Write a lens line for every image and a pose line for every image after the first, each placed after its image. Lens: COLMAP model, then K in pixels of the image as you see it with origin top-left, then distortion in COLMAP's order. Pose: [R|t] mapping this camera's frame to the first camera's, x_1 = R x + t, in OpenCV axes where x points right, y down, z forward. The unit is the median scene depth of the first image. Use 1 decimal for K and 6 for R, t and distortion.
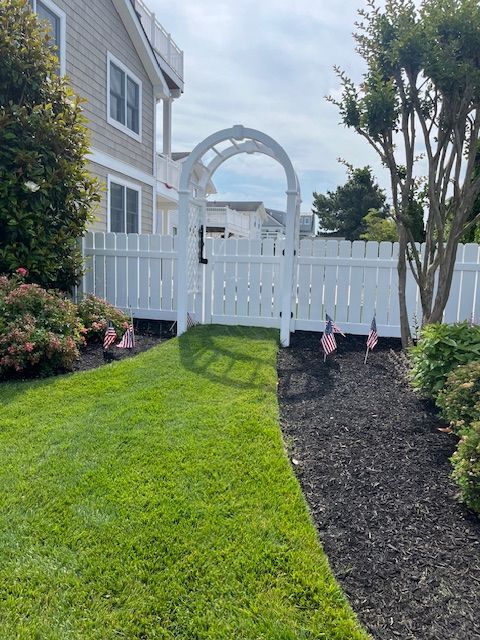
lens RADIAL K [[484.8, 0, 240.0], [0, 484.8, 320.0], [0, 0, 1]] dist [0.088462, -0.119790]
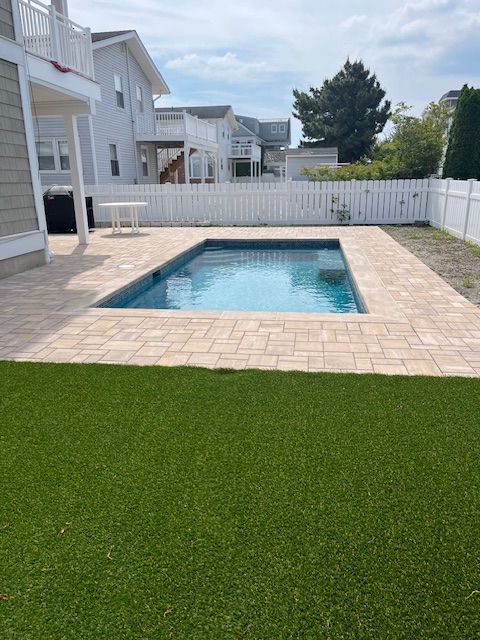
lens RADIAL K [[484.8, 0, 240.0], [0, 484.8, 320.0], [0, 0, 1]] dist [0.088462, -0.119790]
pose [[0.997194, -0.060302, 0.044364, 0.003312], [0.052085, 0.984503, 0.167452, -0.029095], [-0.053774, -0.164672, 0.984881, 0.147452]]
